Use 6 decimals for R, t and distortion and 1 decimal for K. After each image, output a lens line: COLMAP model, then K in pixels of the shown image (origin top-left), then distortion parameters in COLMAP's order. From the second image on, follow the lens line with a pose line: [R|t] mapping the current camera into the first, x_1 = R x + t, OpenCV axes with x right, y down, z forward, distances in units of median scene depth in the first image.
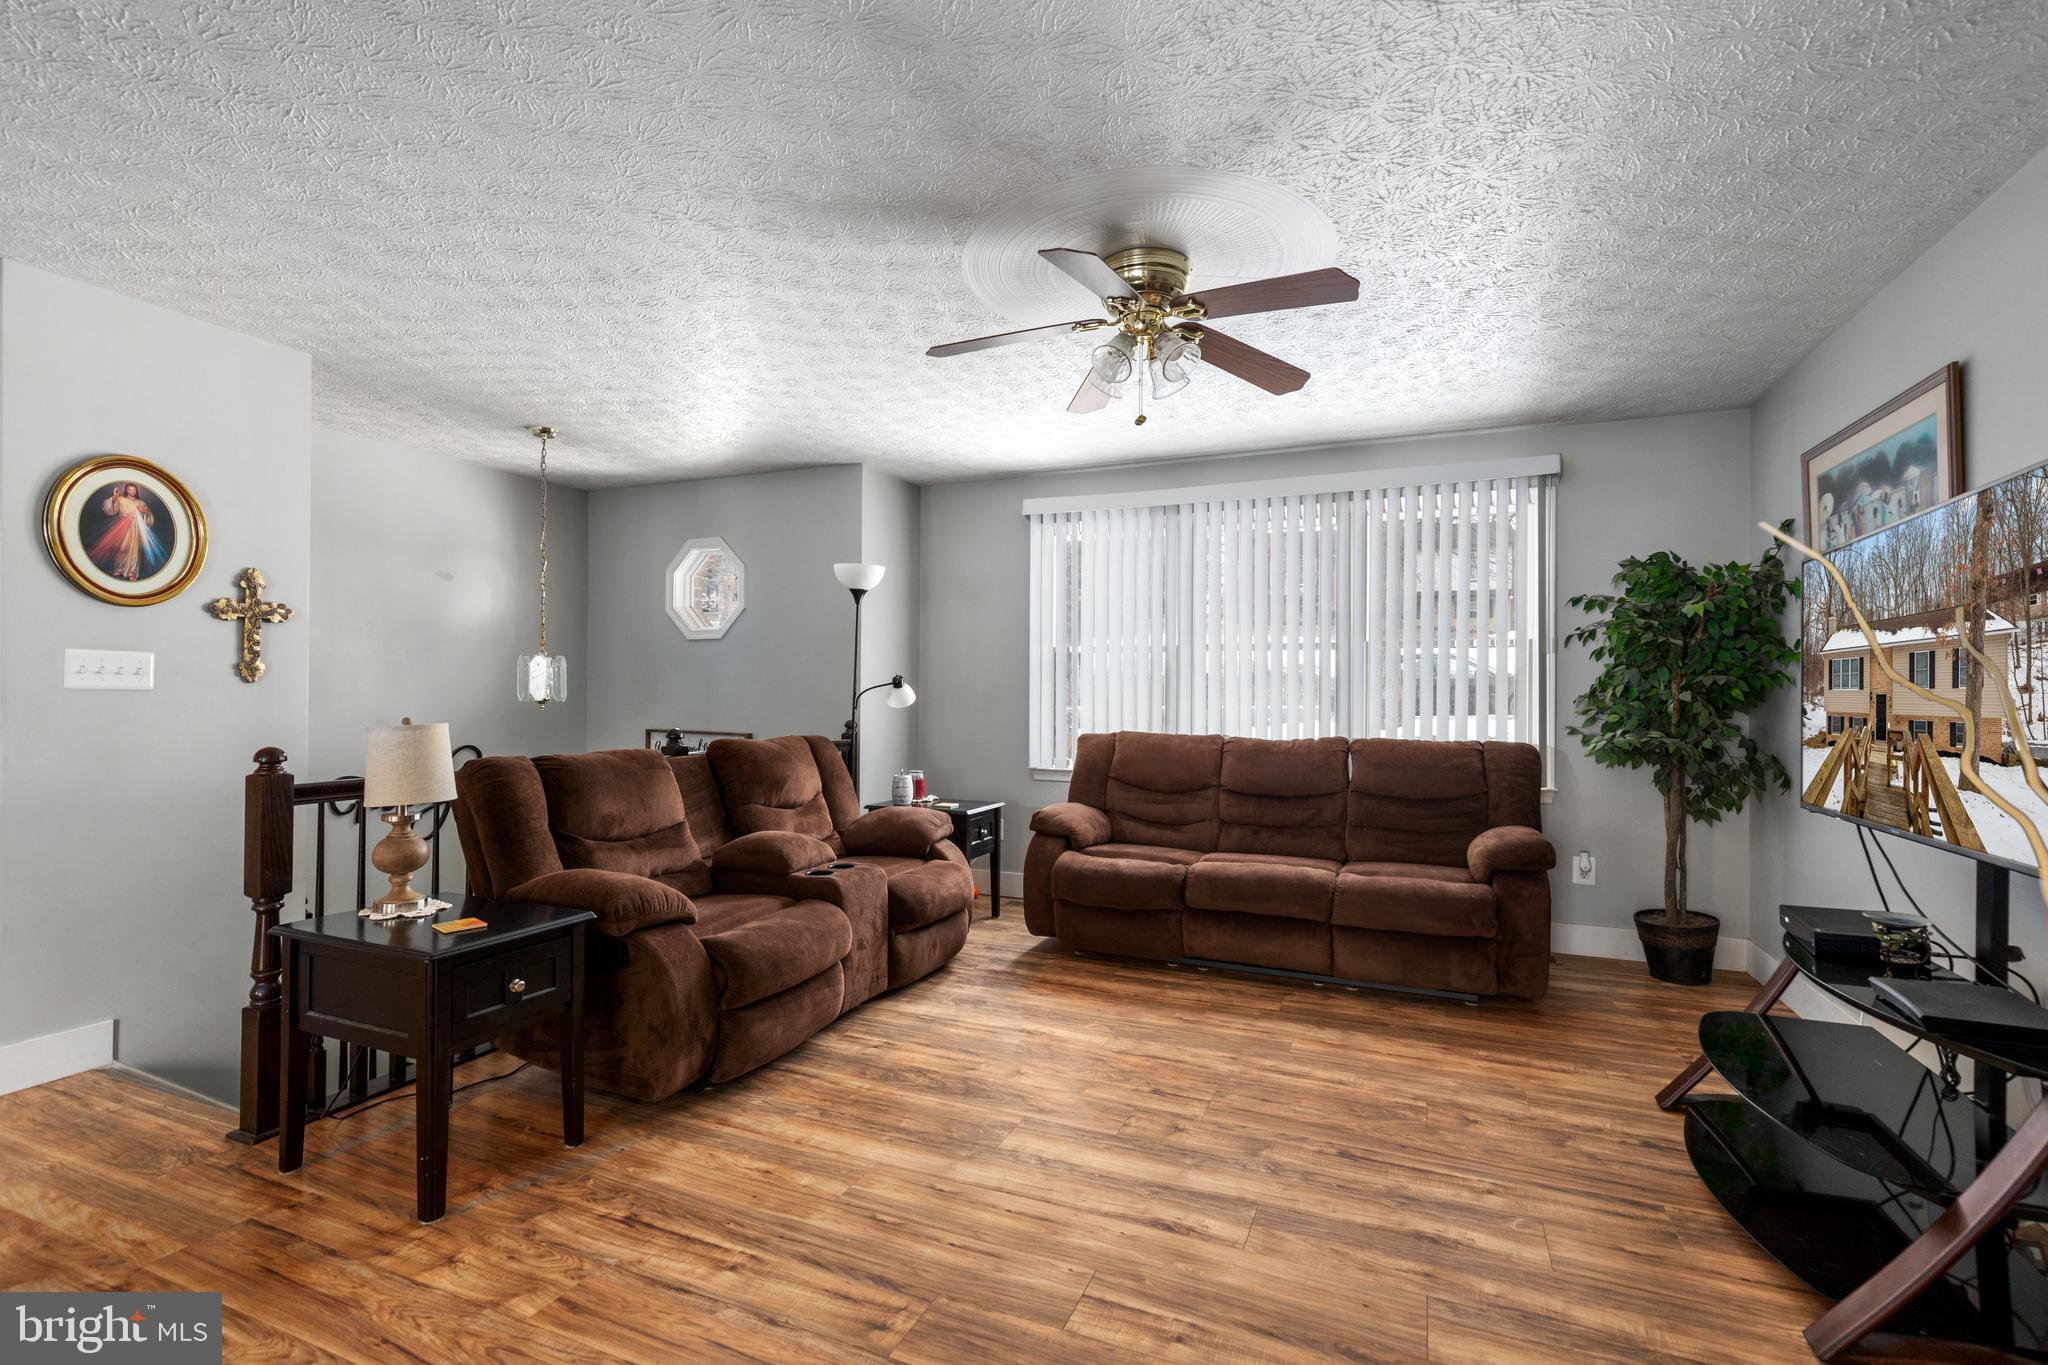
lens RADIAL K [[961.4, 0, 1173.9], [0, 961.4, 680.2], [0, 0, 1]] dist [0.005704, 0.000369]
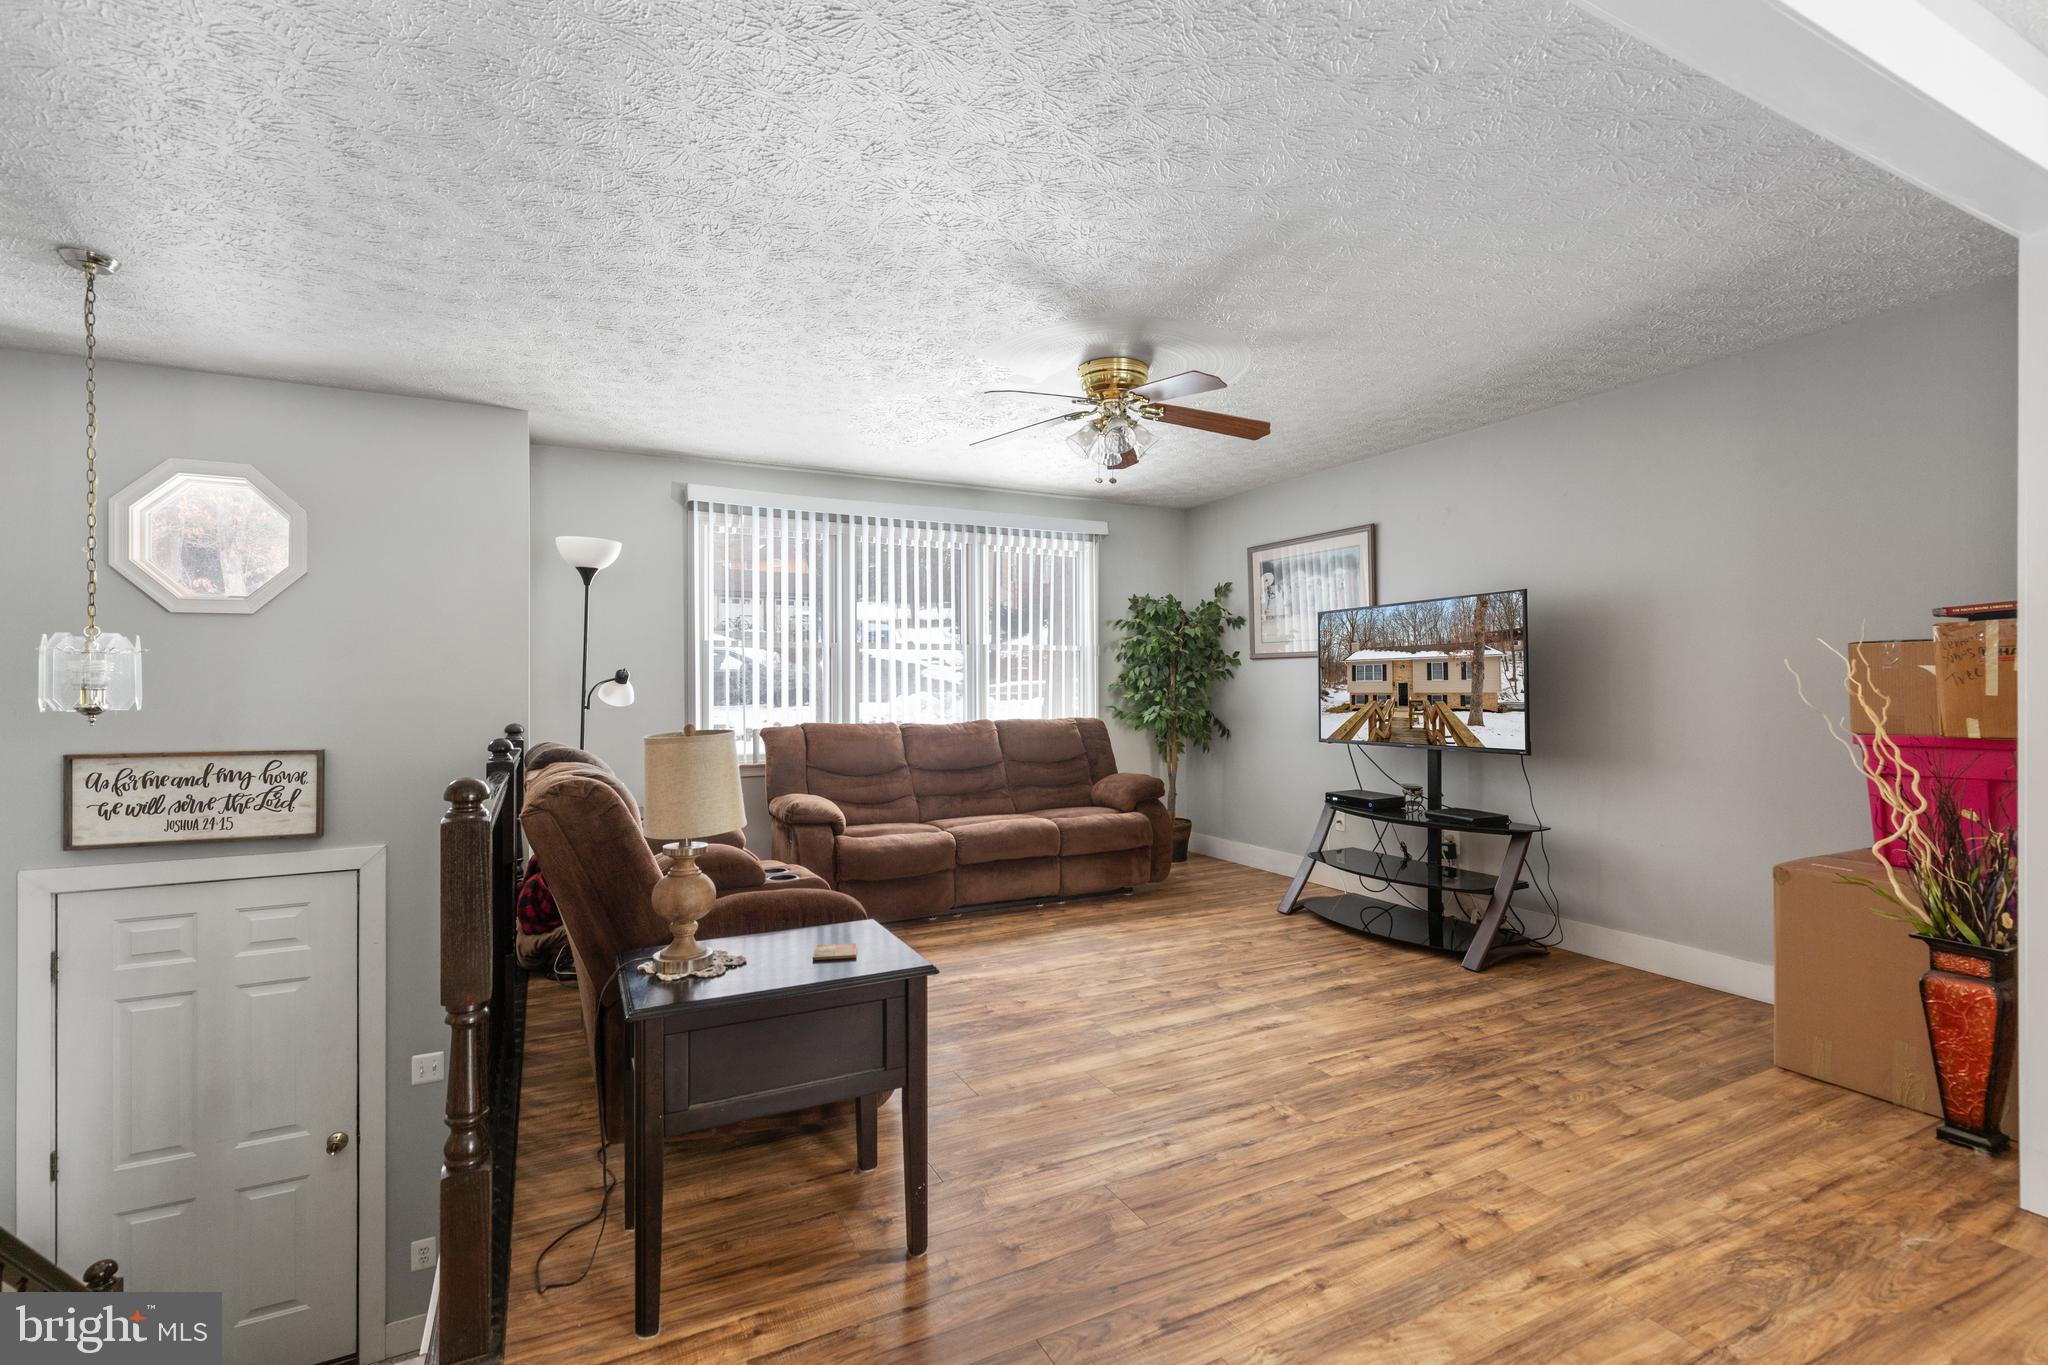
lens RADIAL K [[919.9, 0, 1027.9], [0, 919.9, 684.3], [0, 0, 1]] dist [0.002946, -0.000198]
pose [[0.637209, -0.007741, 0.770652, -1.278613], [-0.001588, 0.999934, 0.011357, -0.002512], [-0.770690, -0.008461, 0.637155, 0.325749]]
